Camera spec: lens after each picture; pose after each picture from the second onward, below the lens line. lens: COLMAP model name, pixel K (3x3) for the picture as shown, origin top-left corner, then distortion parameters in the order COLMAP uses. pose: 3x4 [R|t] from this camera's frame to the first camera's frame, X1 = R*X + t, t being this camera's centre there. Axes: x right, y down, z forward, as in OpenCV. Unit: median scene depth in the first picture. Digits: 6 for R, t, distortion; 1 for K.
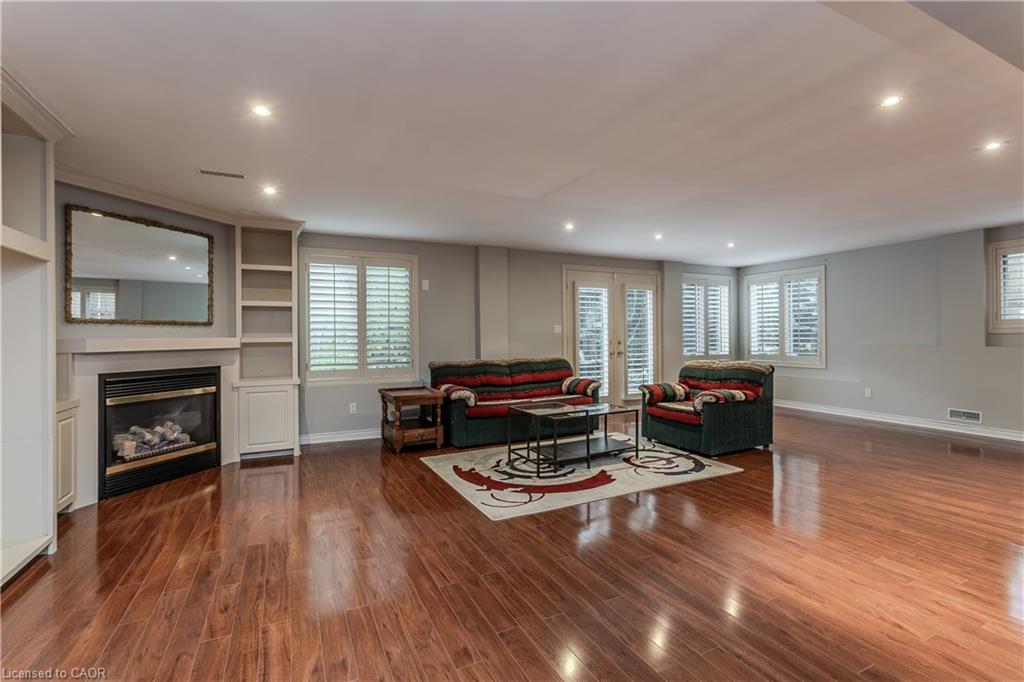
lens RADIAL K [[460.3, 0, 503.3], [0, 460.3, 327.8], [0, 0, 1]] dist [-0.001561, -0.000066]
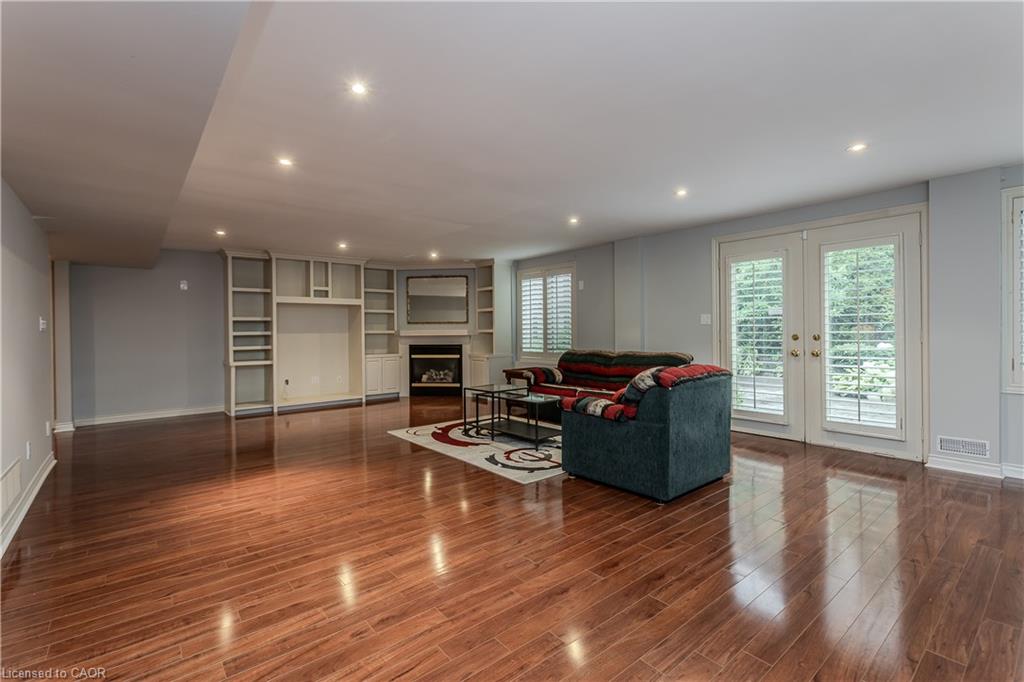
lens RADIAL K [[460.3, 0, 503.3], [0, 460.3, 327.8], [0, 0, 1]] dist [-0.001561, -0.000066]
pose [[0.232023, 0.001538, -0.972709, 1.298317], [0.028740, 0.999551, 0.008436, 0.001790], [0.972286, -0.029913, 0.231874, 0.722828]]
